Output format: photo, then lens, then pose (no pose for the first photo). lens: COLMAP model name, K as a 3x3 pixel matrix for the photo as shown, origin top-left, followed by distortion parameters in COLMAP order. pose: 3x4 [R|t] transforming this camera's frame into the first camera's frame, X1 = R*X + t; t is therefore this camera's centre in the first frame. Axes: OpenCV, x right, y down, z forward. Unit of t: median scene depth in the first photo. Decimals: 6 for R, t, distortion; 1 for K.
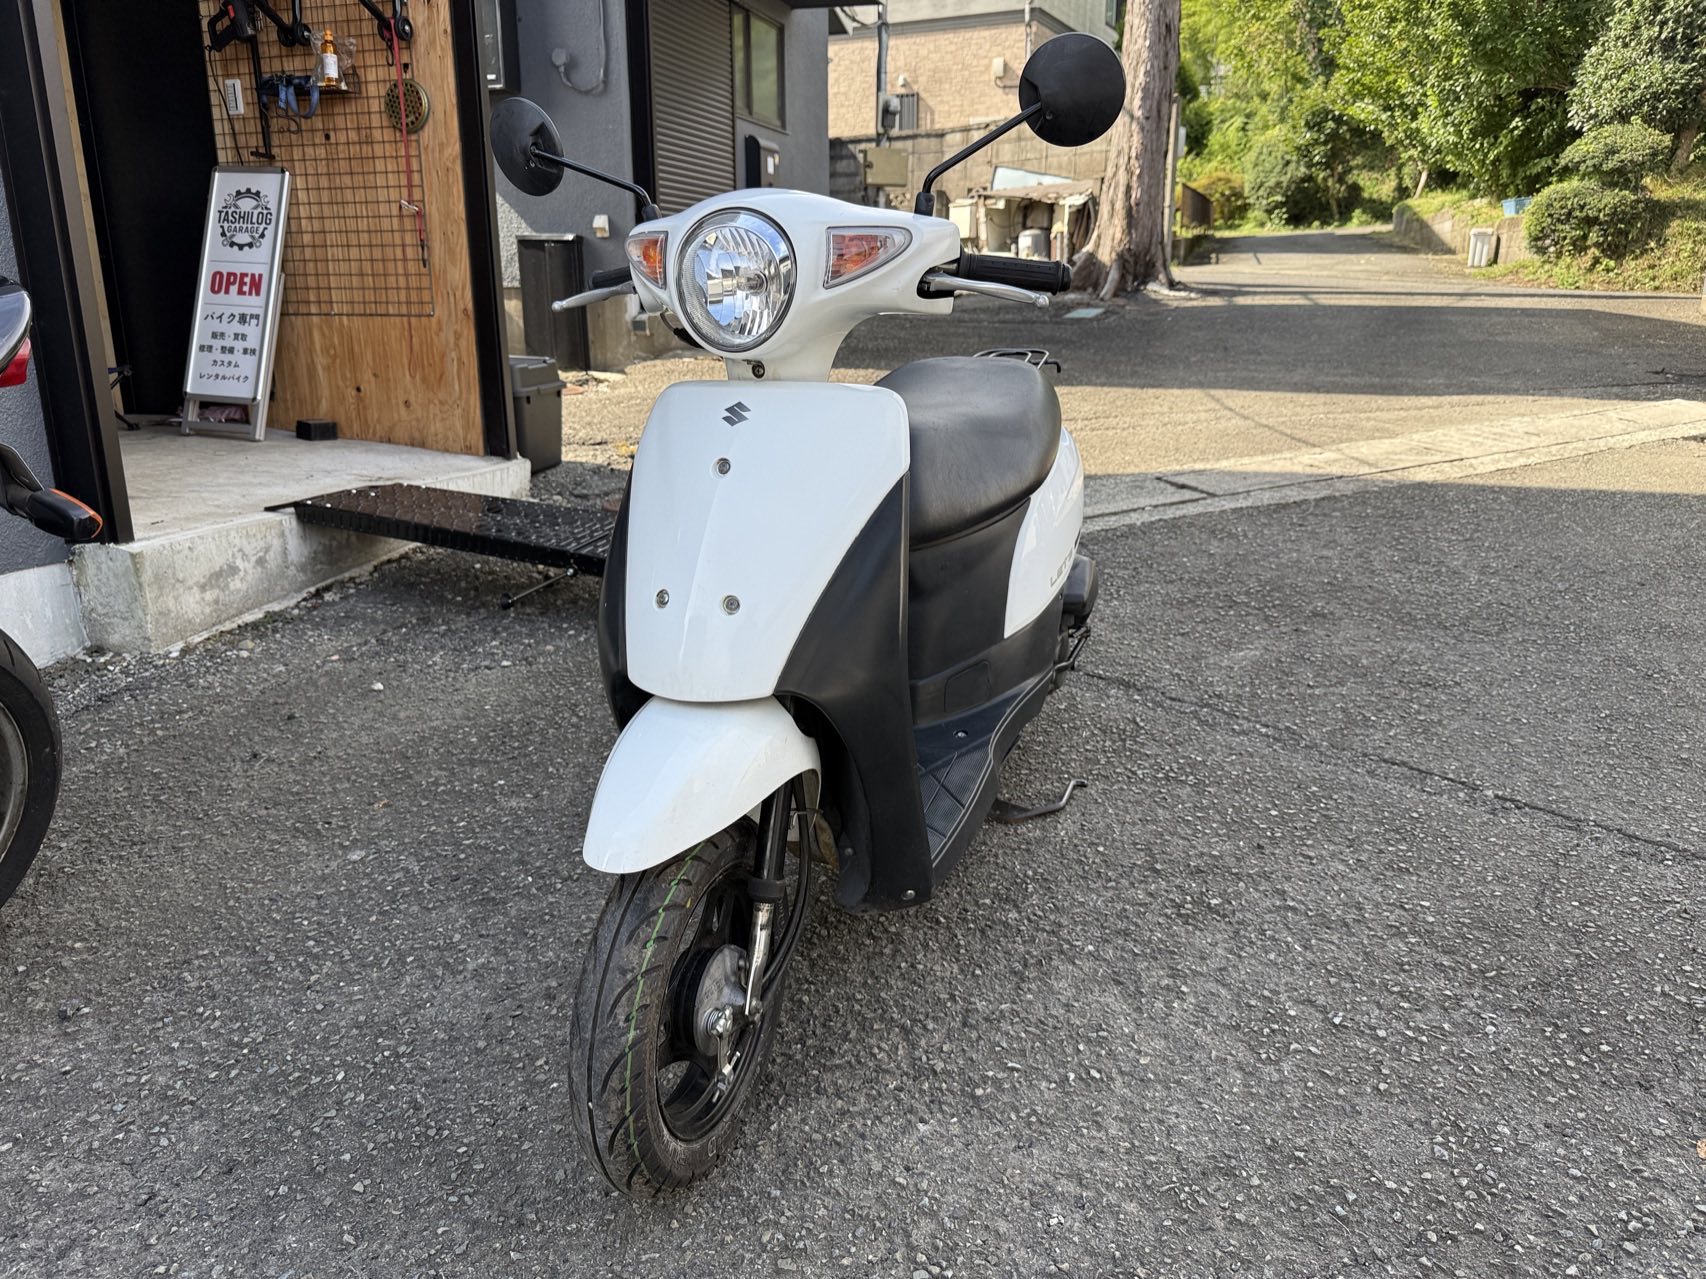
lens RADIAL K [[1200.9, 0, 852.7], [0, 1200.9, 638.4], [0, 0, 1]] dist [-0.001939, 0.000346]
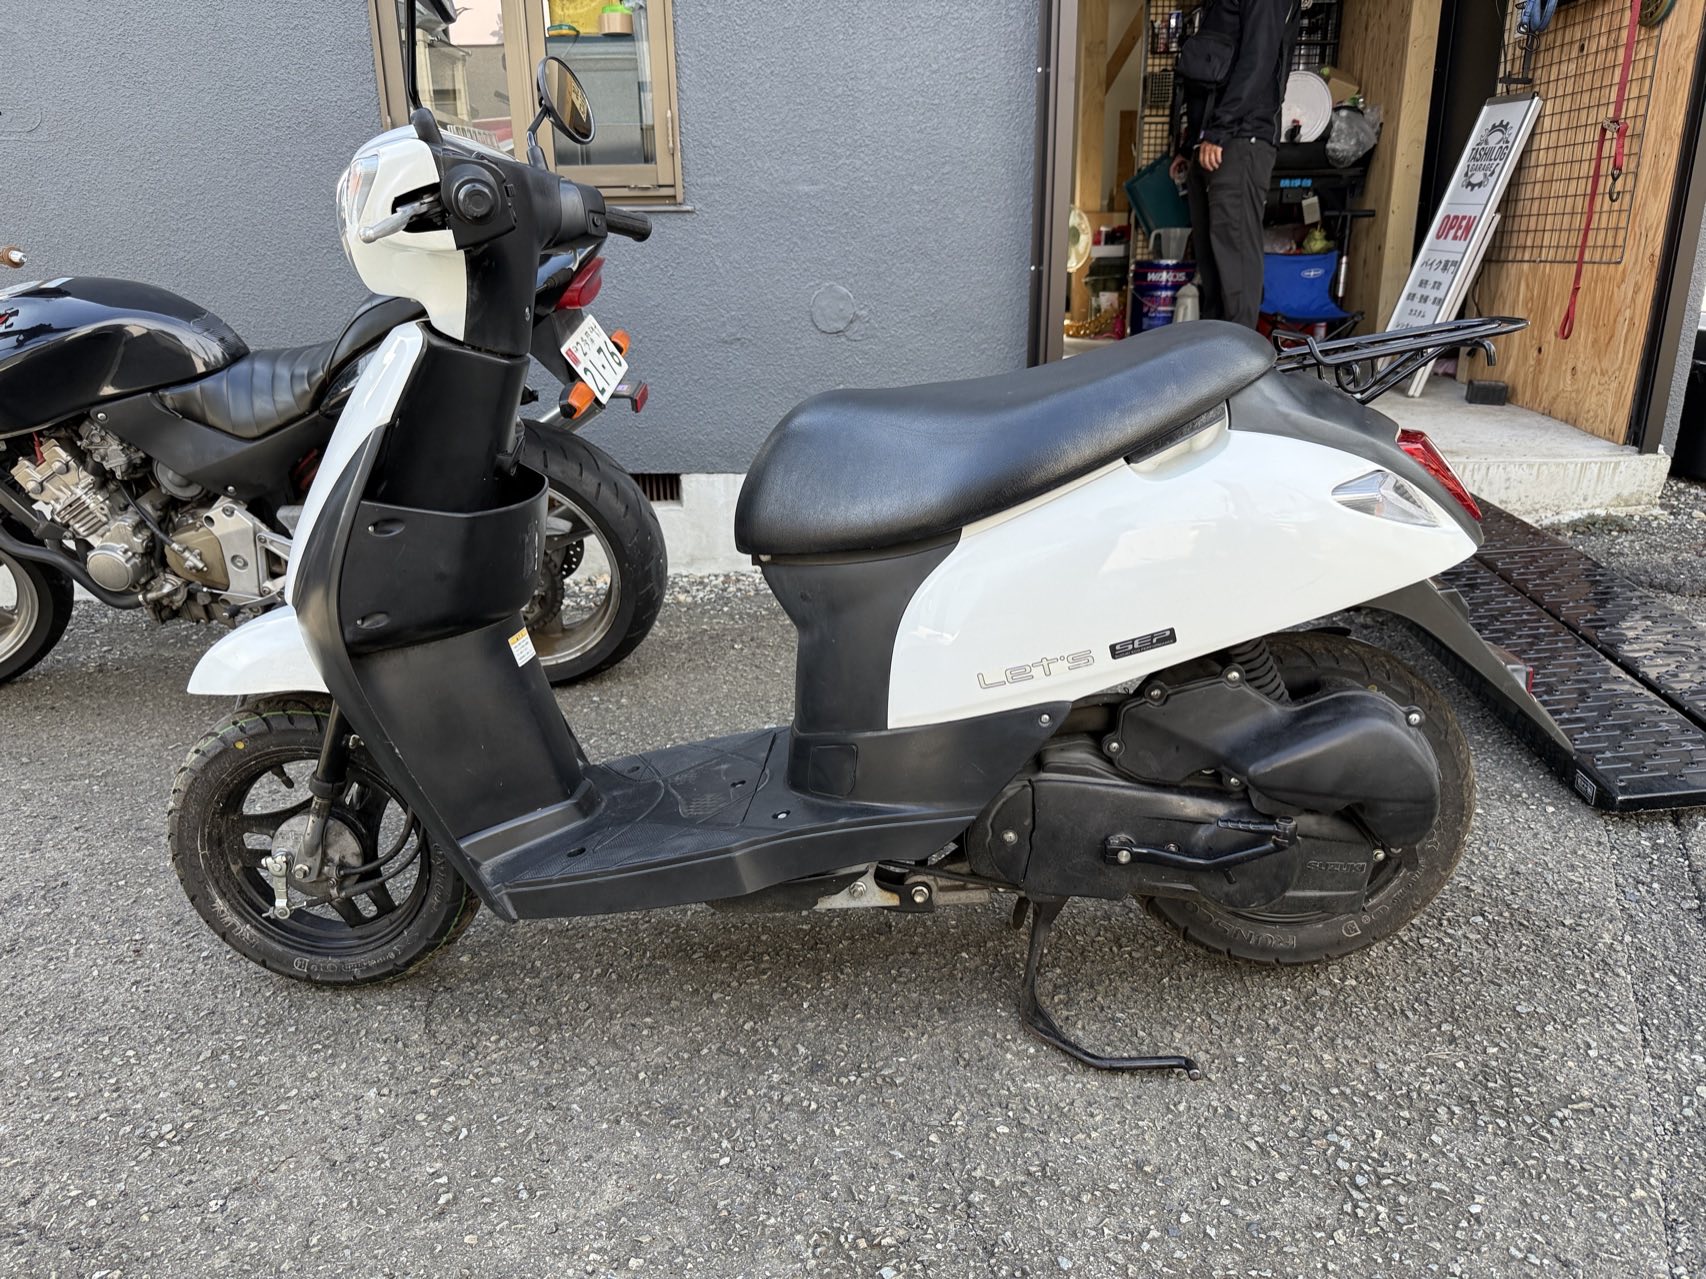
lens RADIAL K [[1200.9, 0, 853.3], [0, 1200.9, 638.7], [0, 0, 1]] dist [-0.001939, 0.000346]
pose [[0.315933, 0.285224, -0.904894, 0.273492], [-0.249652, 0.945125, 0.210742, -0.073830], [0.915347, 0.159329, 0.369803, 0.278959]]
